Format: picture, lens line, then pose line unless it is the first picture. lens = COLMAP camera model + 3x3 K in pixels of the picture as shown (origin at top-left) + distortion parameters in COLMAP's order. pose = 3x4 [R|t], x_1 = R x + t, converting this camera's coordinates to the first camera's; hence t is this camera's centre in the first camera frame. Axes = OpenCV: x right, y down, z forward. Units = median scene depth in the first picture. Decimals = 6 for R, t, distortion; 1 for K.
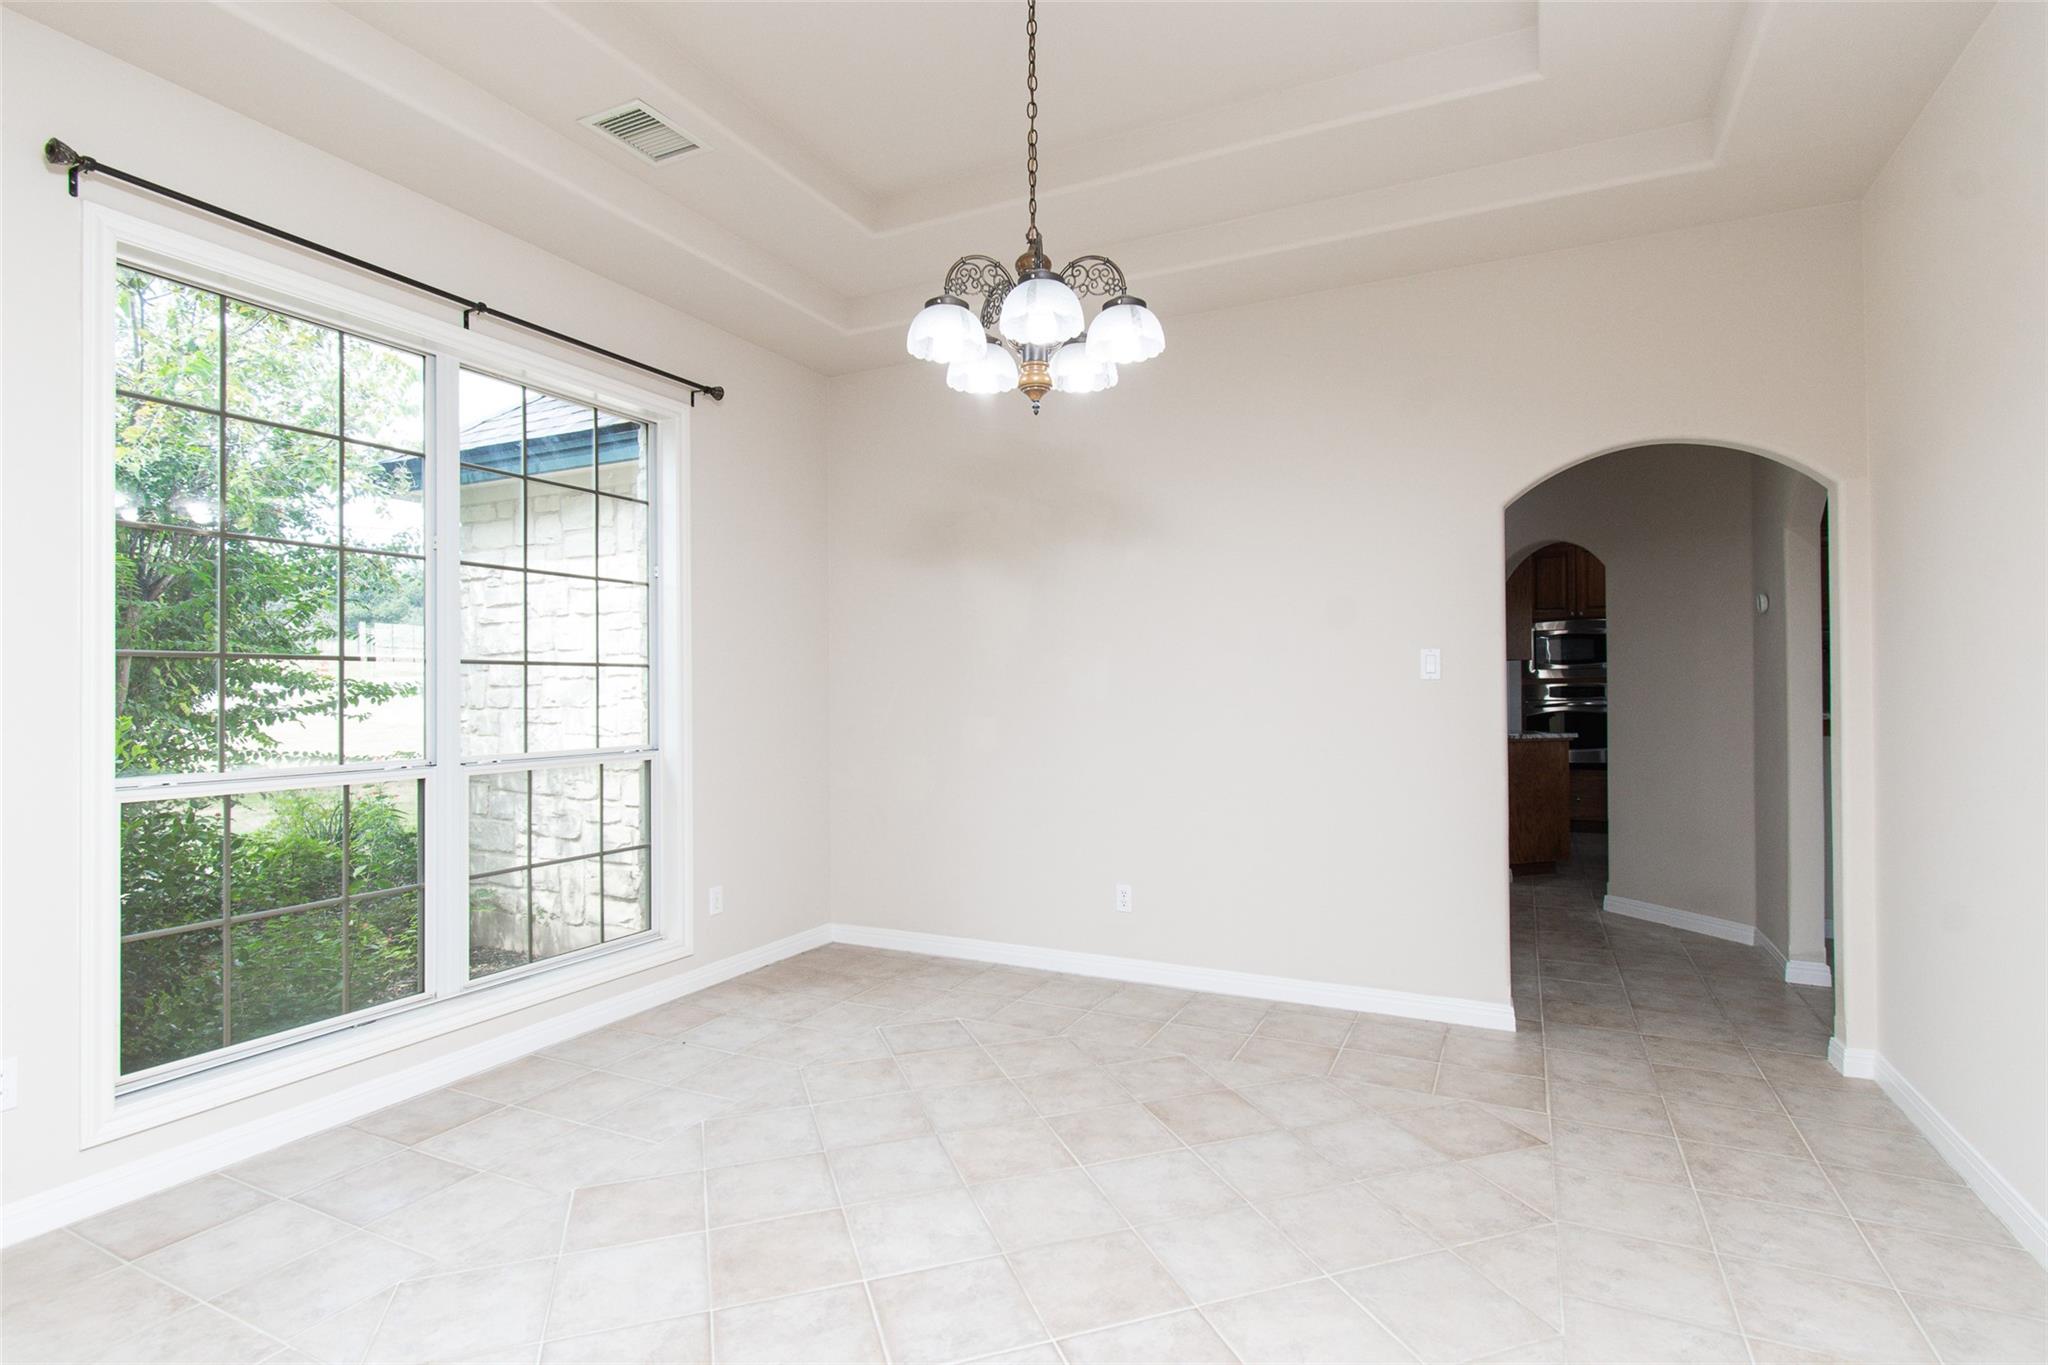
lens RADIAL K [[1000.3, 0, 1028.2], [0, 1000.3, 687.1], [0, 0, 1]] dist [-0.001508, -0.002661]
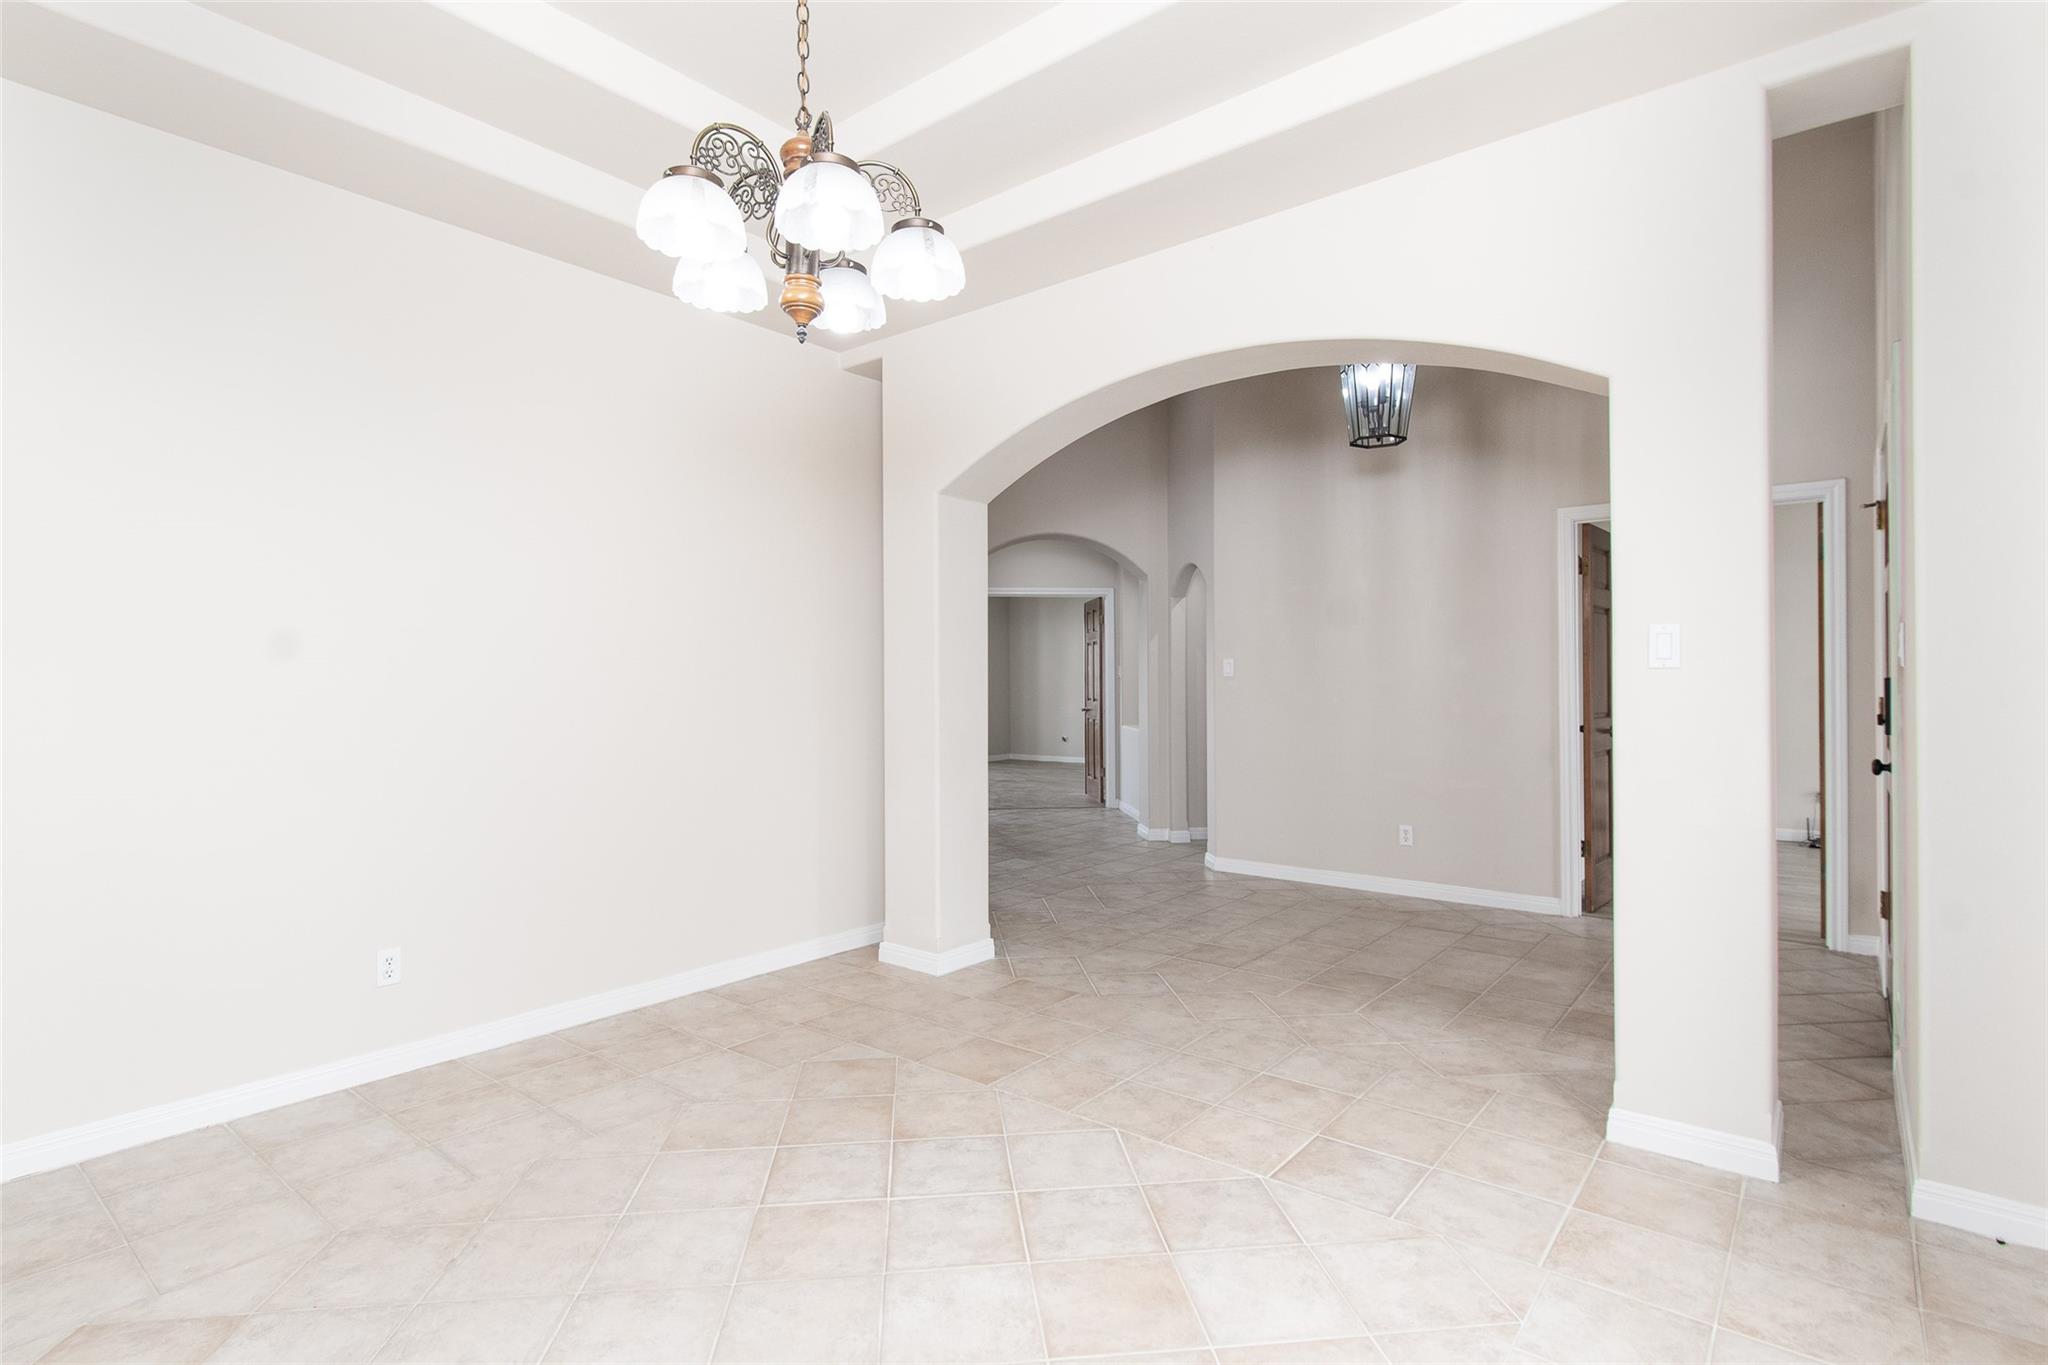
lens RADIAL K [[1000.3, 0, 1025.0], [0, 1000.3, 677.4], [0, 0, 1]] dist [-0.001508, -0.002661]
pose [[-0.974304, 0.010159, 0.225007, -0.279394], [0.008952, 0.999940, -0.006385, 0.001282], [-0.225058, -0.004207, -0.974336, 1.411969]]
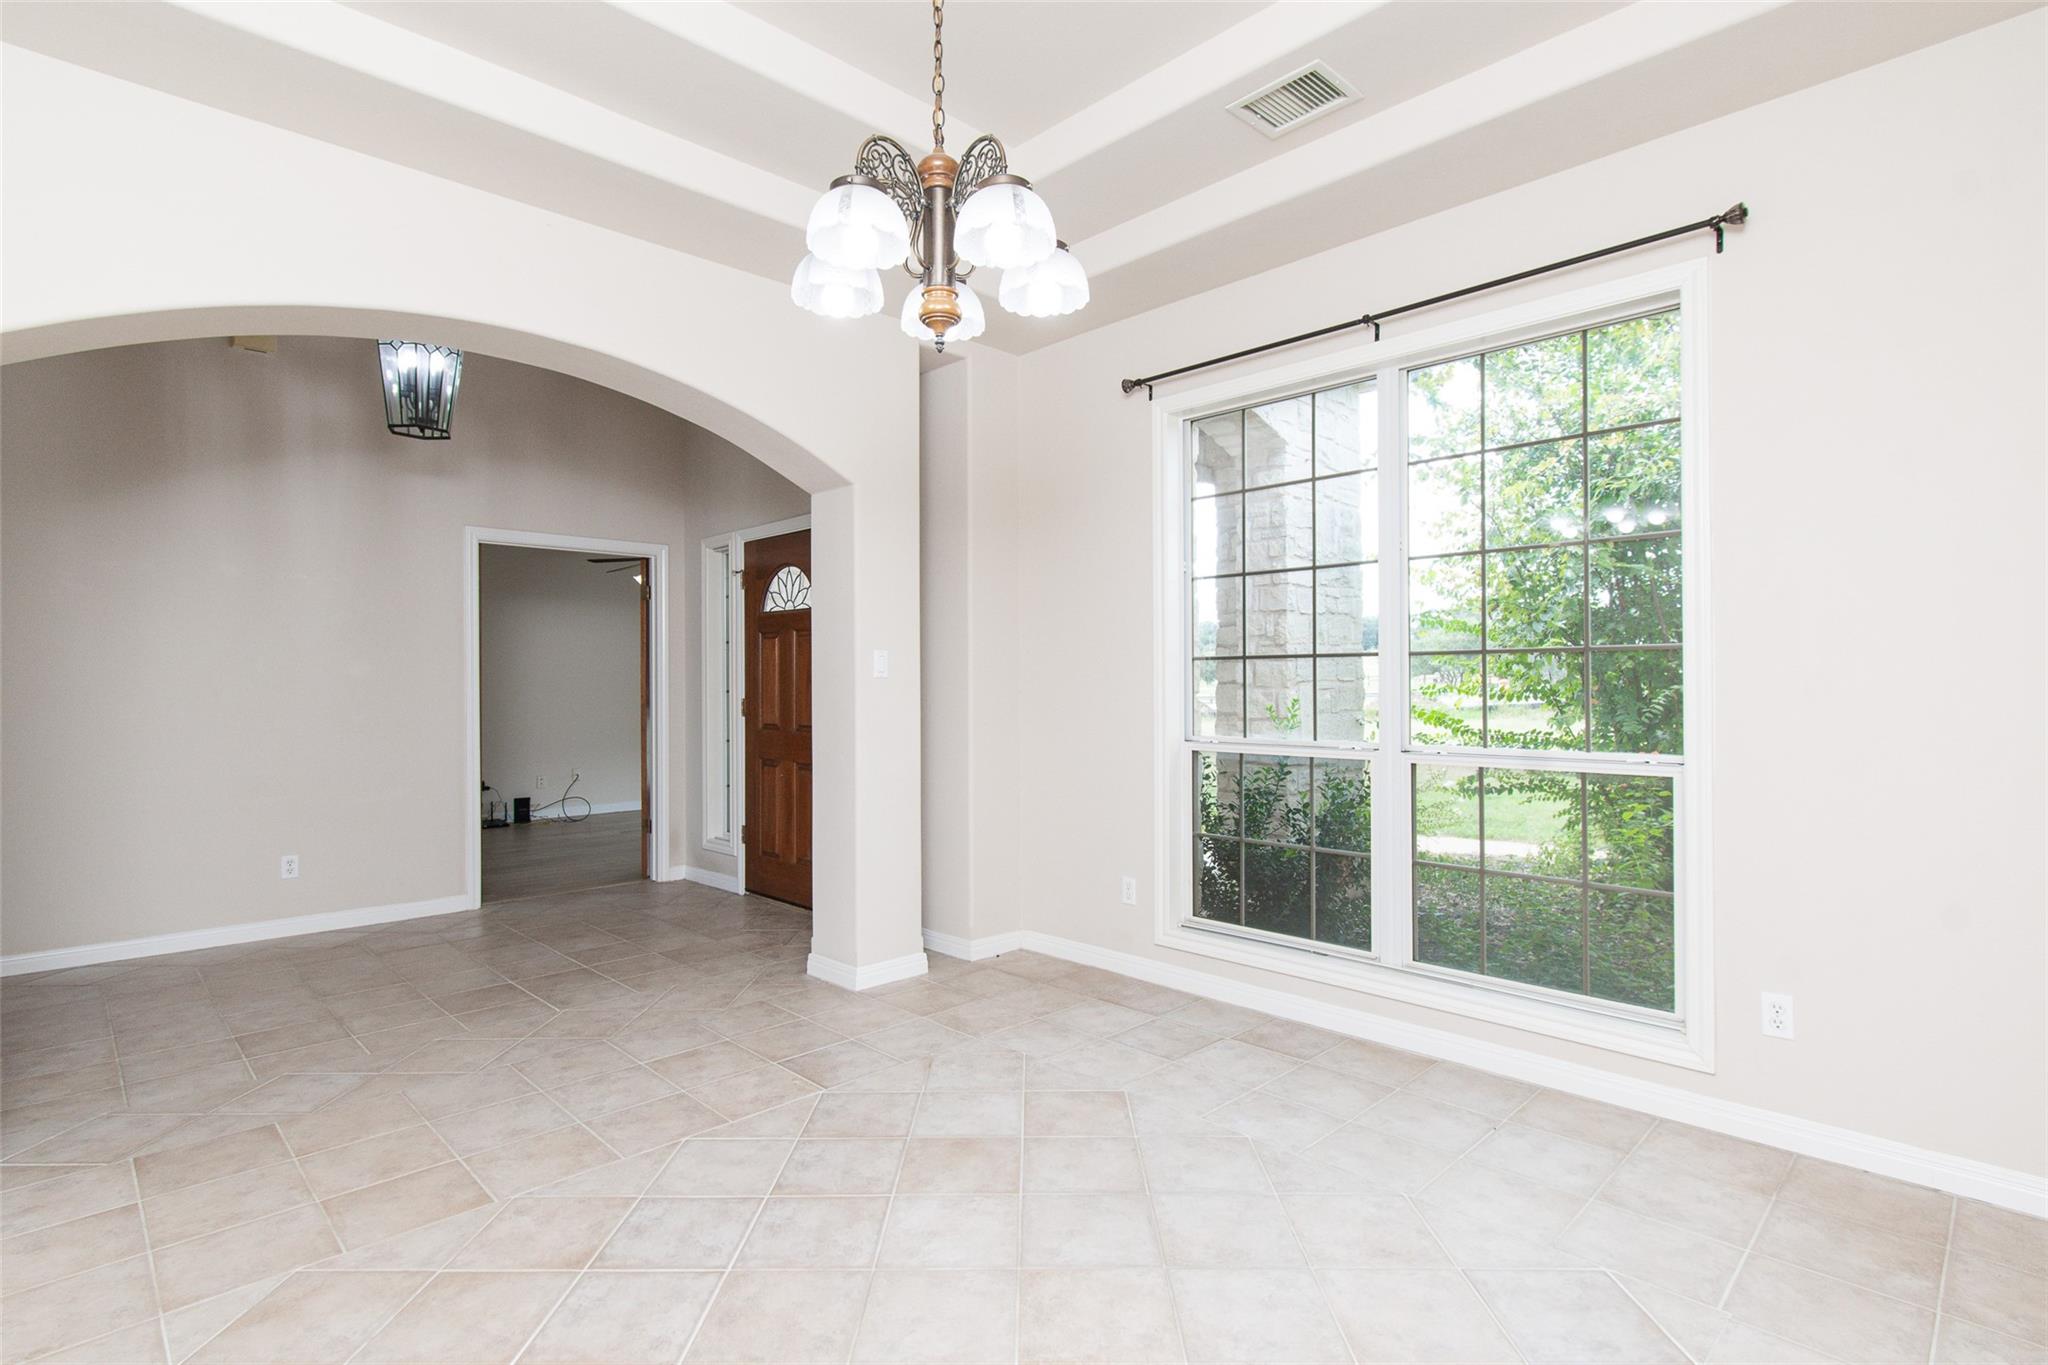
lens RADIAL K [[1000.3, 0, 1026.8], [0, 1000.3, 681.3], [0, 0, 1]] dist [-0.001508, -0.002661]
pose [[-0.335664, 0.004639, -0.941970, 0.615624], [0.009328, 0.999955, 0.001601, -0.001678], [0.941936, -0.008249, -0.335692, 1.088474]]
